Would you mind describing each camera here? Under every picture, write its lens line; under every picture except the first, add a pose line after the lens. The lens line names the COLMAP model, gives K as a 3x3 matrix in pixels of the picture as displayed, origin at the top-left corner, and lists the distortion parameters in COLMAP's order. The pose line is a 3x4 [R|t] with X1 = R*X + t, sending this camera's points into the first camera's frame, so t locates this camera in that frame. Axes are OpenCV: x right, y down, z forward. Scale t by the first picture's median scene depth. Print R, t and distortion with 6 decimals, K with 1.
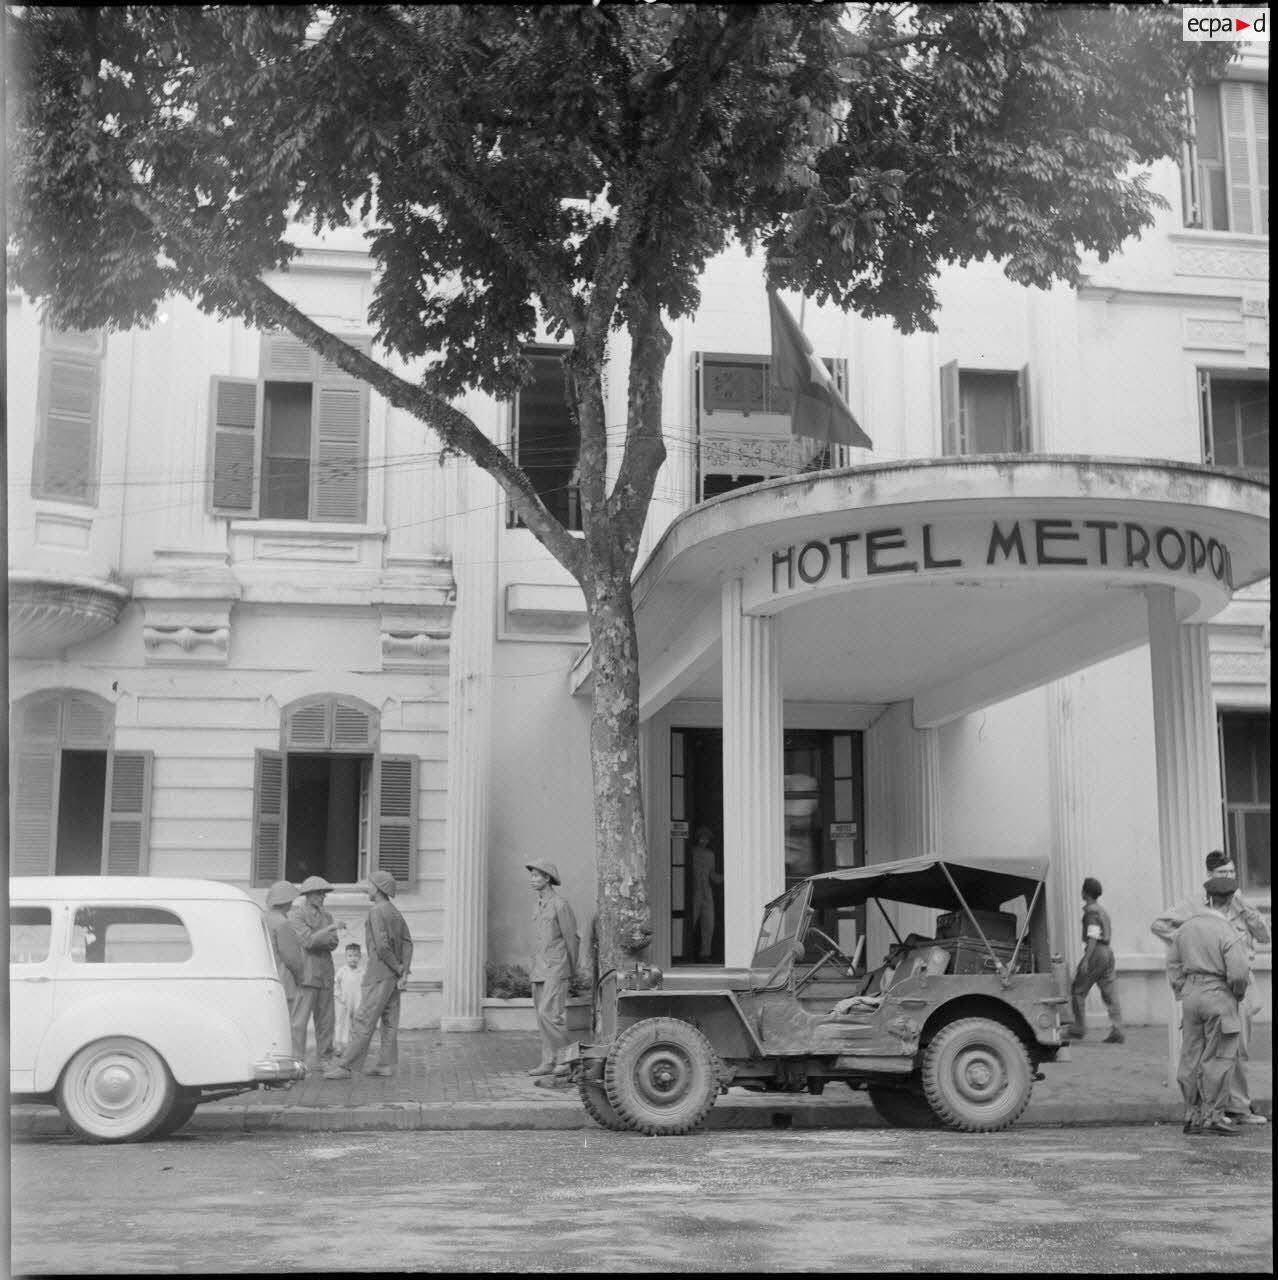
lens RADIAL K [[1808.6, 0, 639.0], [0, 1808.6, 640.0], [0, 0, 1]] dist [-0.000785, -0.016546]
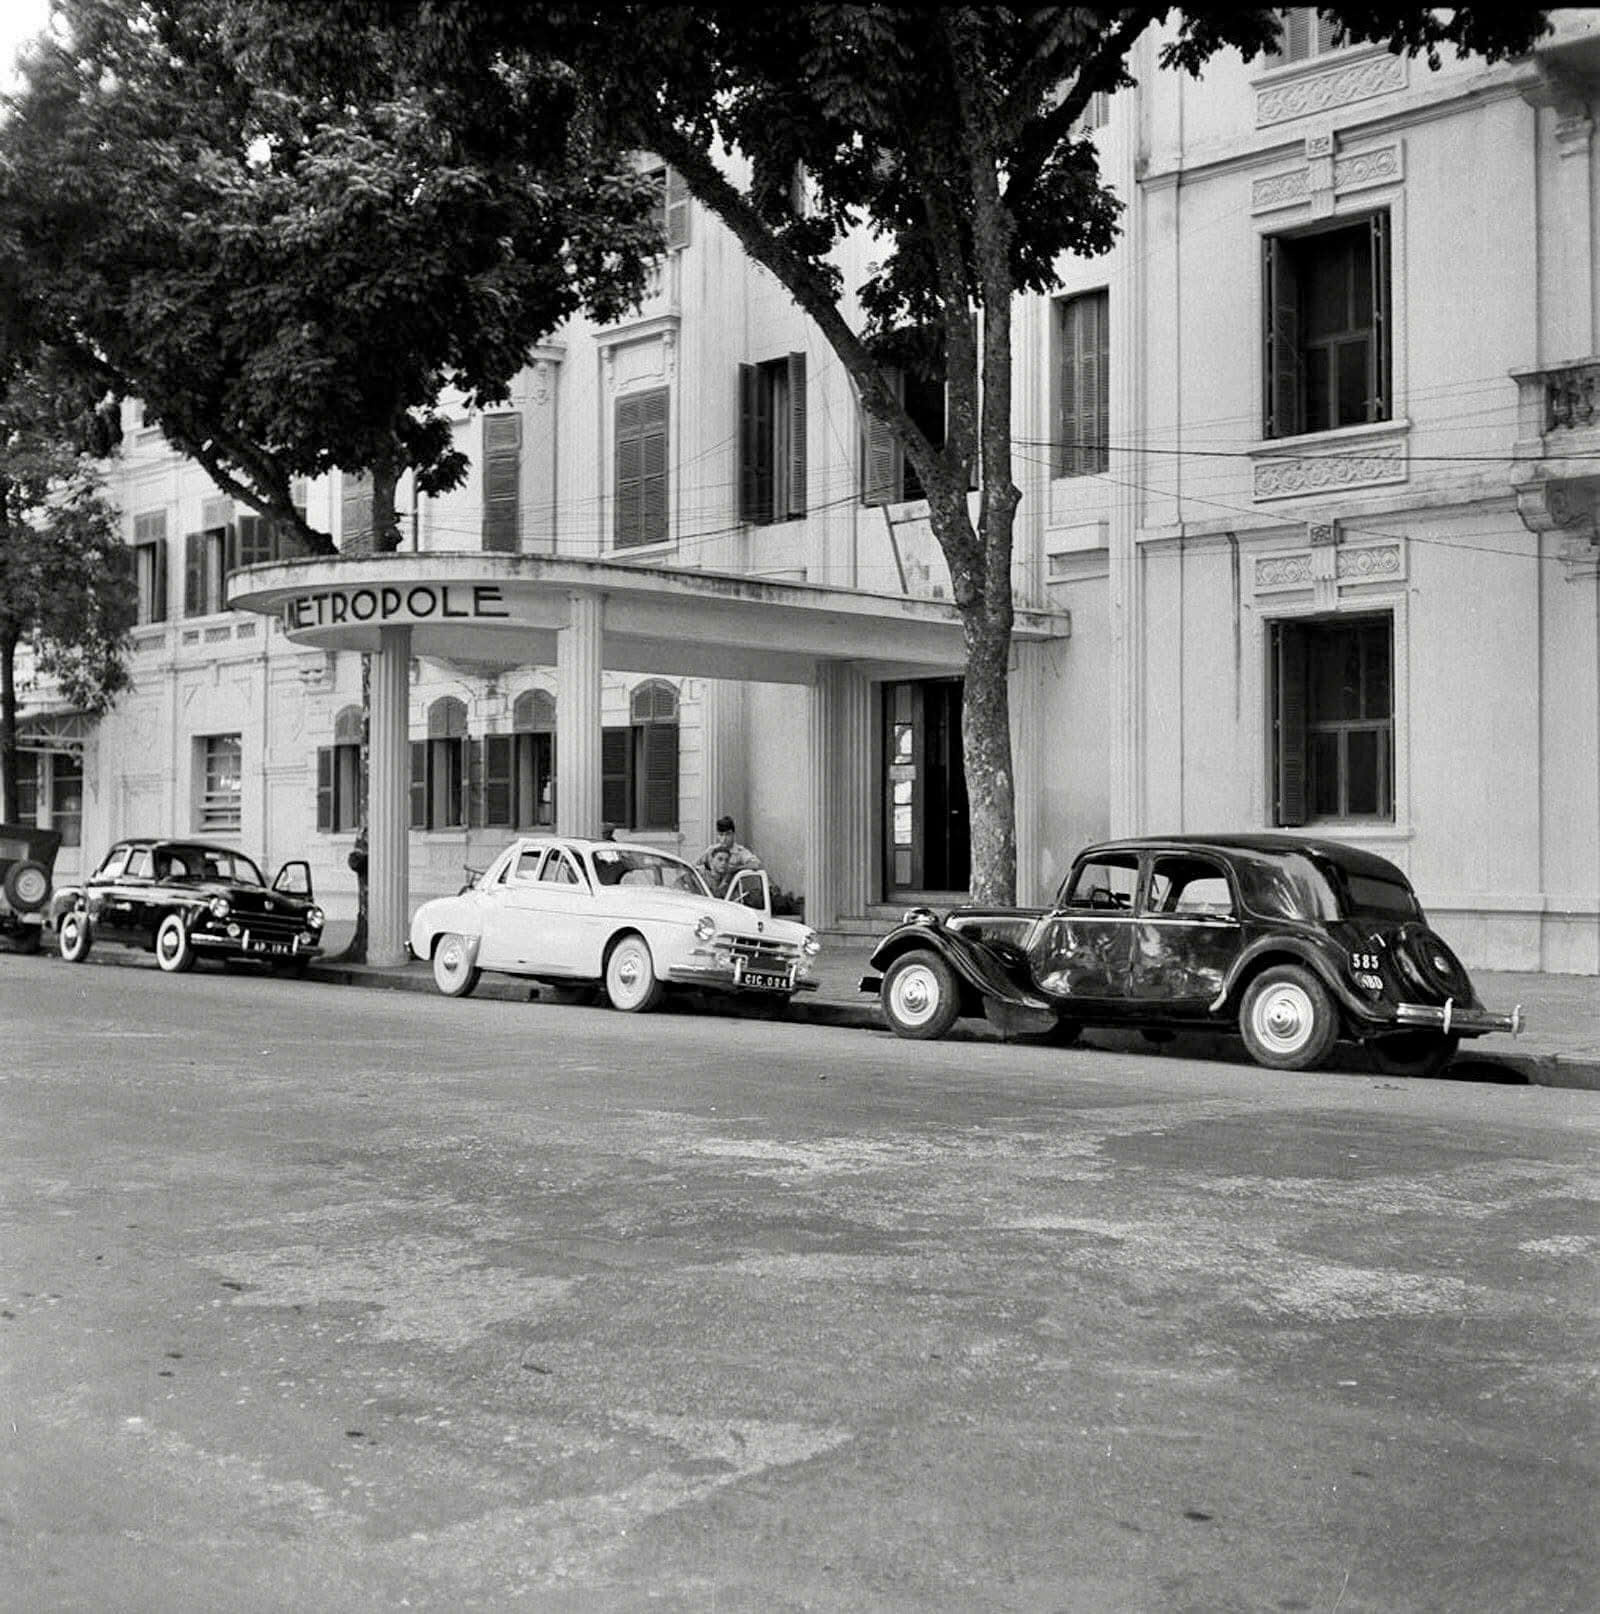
lens RADIAL K [[2280.5, 0, 800.0], [0, 2280.5, 807.0], [0, 0, 1]] dist [-0.000785, -0.016546]
pose [[0.566946, -0.022072, -0.823459, 1.225089], [0.131081, 0.989321, 0.063730, 0.030124], [0.813259, -0.144072, 0.563785, 0.153920]]
